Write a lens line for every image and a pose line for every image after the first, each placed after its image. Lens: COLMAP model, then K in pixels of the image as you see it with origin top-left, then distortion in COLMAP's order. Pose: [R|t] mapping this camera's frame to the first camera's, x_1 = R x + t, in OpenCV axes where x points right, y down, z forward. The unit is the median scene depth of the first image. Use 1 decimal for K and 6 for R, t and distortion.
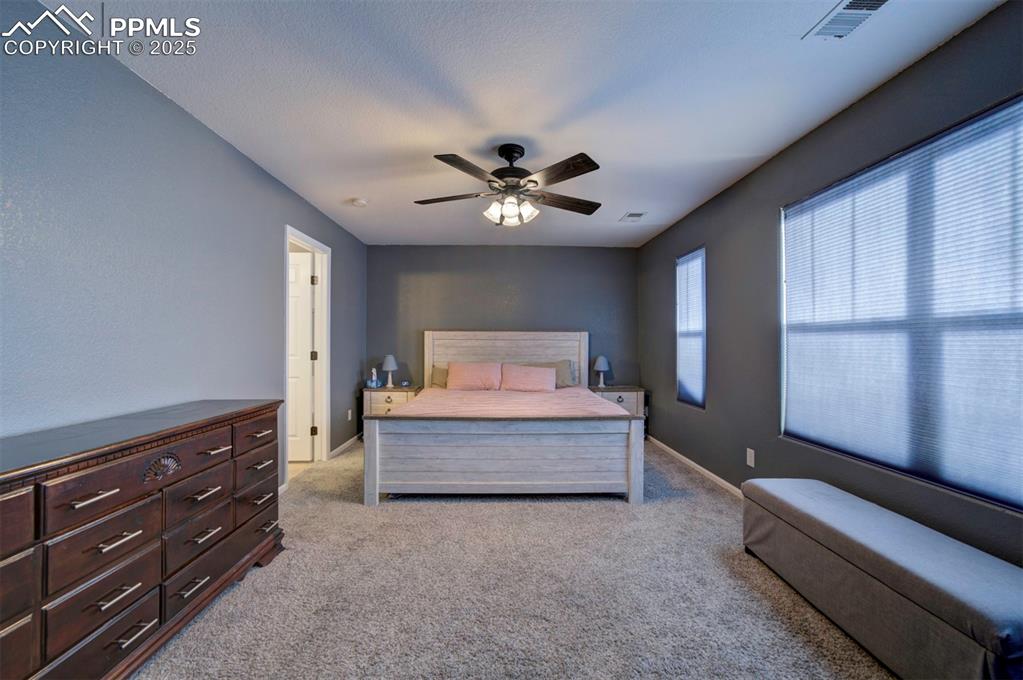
lens RADIAL K [[403.7, 0, 511.5], [0, 403.7, 340.0], [0, 0, 1]] dist [-0.078395, 0.040826]
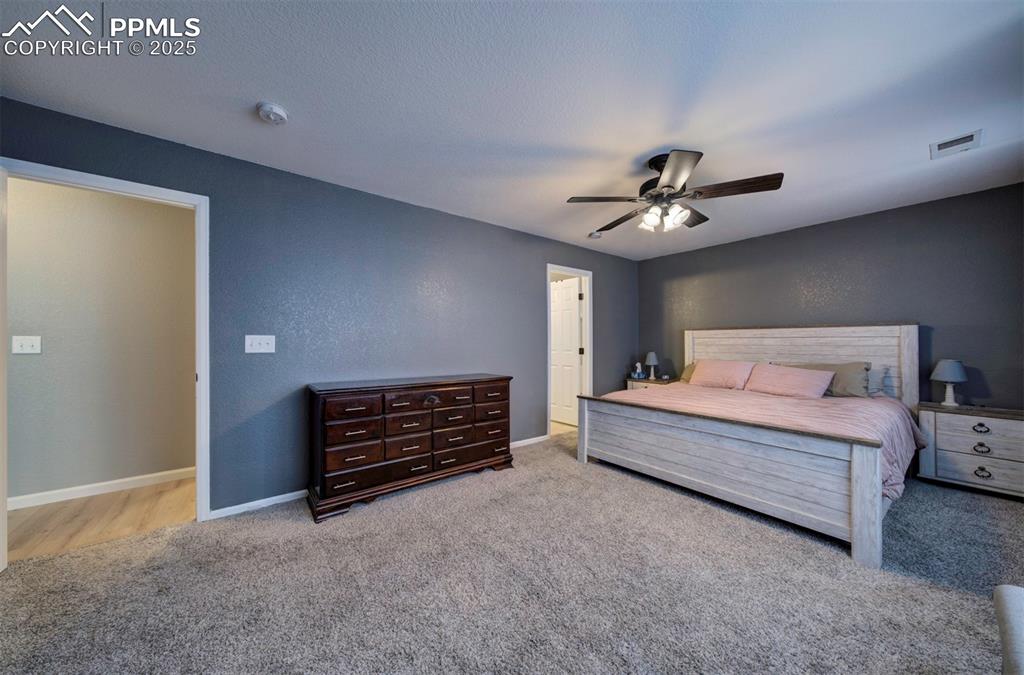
lens RADIAL K [[352.0, 0, 510.9], [0, 352.0, 339.0], [0, 0, 1]] dist [-0.000661, -0.000084]
pose [[0.578539, -0.010025, -0.815593, 0.463955], [0.010120, 0.999936, -0.005112, 0.001861], [0.815592, -0.005296, 0.578603, 0.106534]]
